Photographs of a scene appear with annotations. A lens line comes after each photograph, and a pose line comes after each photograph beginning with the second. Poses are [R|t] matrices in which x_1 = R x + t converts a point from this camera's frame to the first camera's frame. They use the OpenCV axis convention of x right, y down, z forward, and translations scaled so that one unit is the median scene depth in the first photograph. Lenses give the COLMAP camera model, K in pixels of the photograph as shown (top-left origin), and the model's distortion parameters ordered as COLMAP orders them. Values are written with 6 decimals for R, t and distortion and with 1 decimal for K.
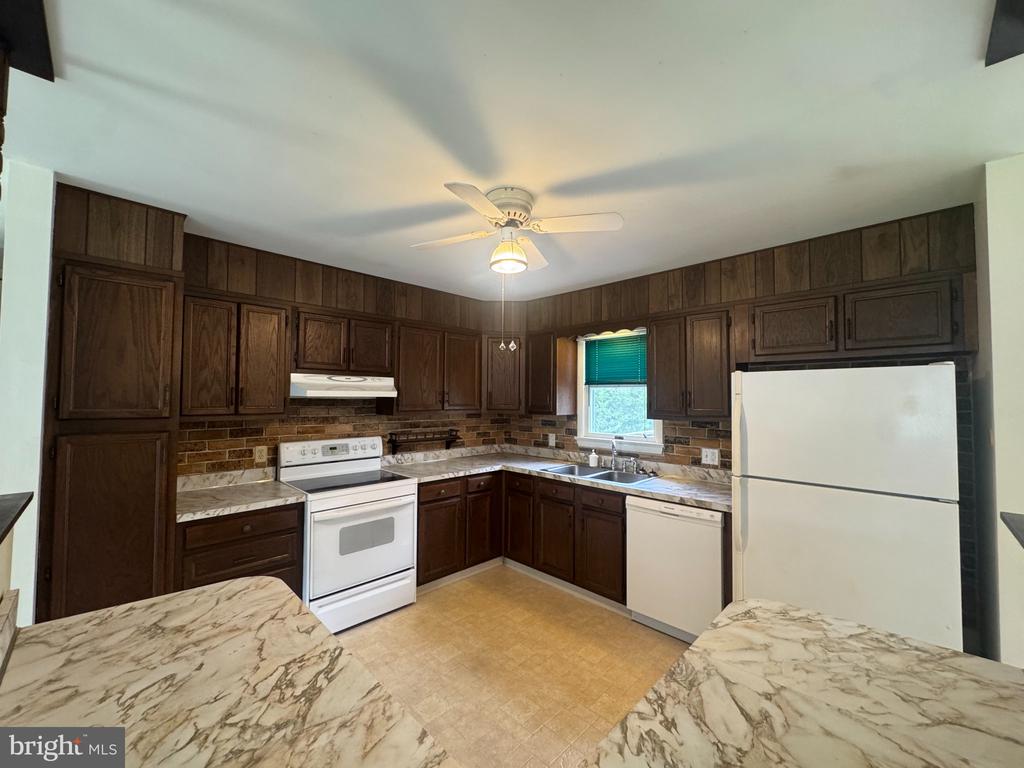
lens RADIAL K [[408.5, 0, 513.3], [0, 408.5, 385.1], [0, 0, 1]] dist [-0.001714, -0.000013]
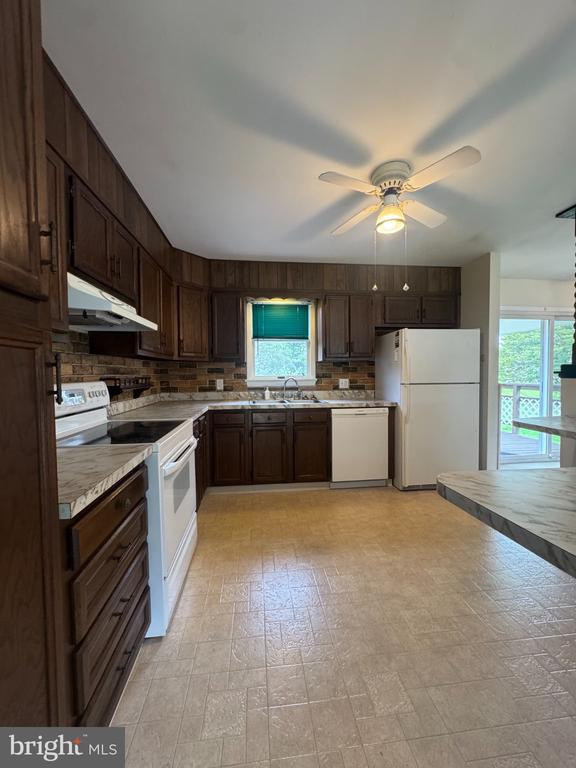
lens RADIAL K [[306.4, 0, 288.2], [0, 306.4, 384.8], [0, 0, 1]] dist [-0.001714, -0.000013]
pose [[0.629170, -0.042252, 0.776118, -0.600631], [-0.013097, 0.997803, 0.064938, 0.095302], [-0.777157, -0.051022, 0.627235, 0.366503]]
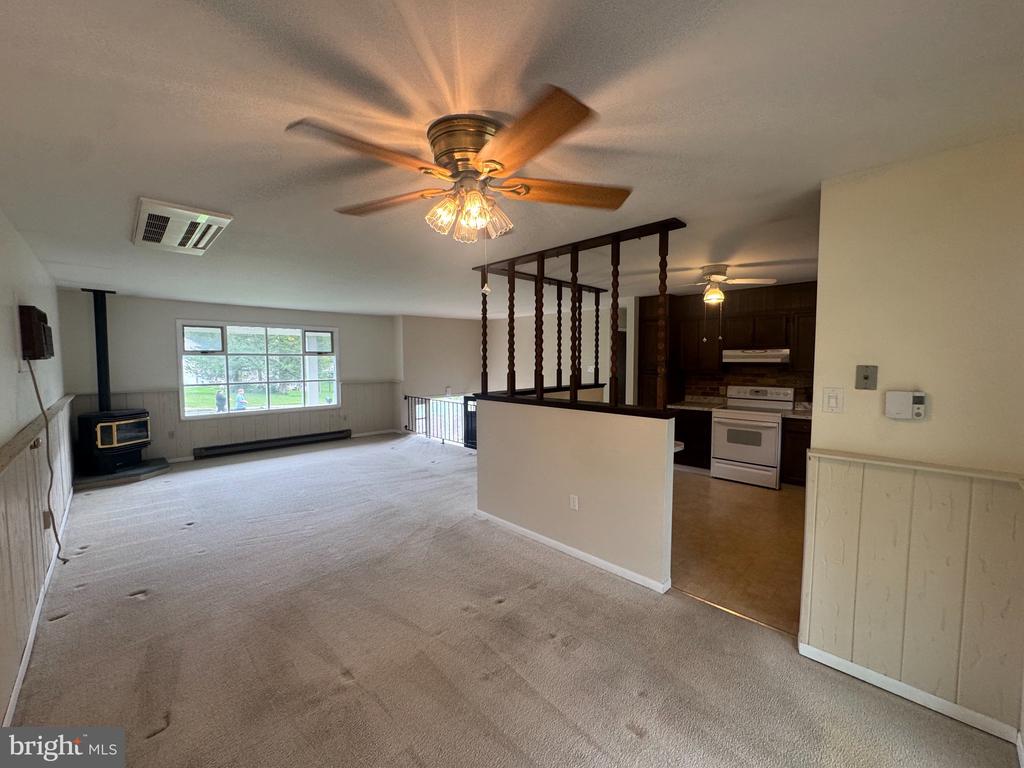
lens RADIAL K [[408.5, 0, 510.9], [0, 408.5, 383.9], [0, 0, 1]] dist [-0.001714, -0.000013]
pose [[-0.015585, 0.053963, -0.998421, 1.262664], [0.036388, 0.997912, 0.053367, -0.008159], [0.999216, -0.035499, -0.017516, -0.006086]]
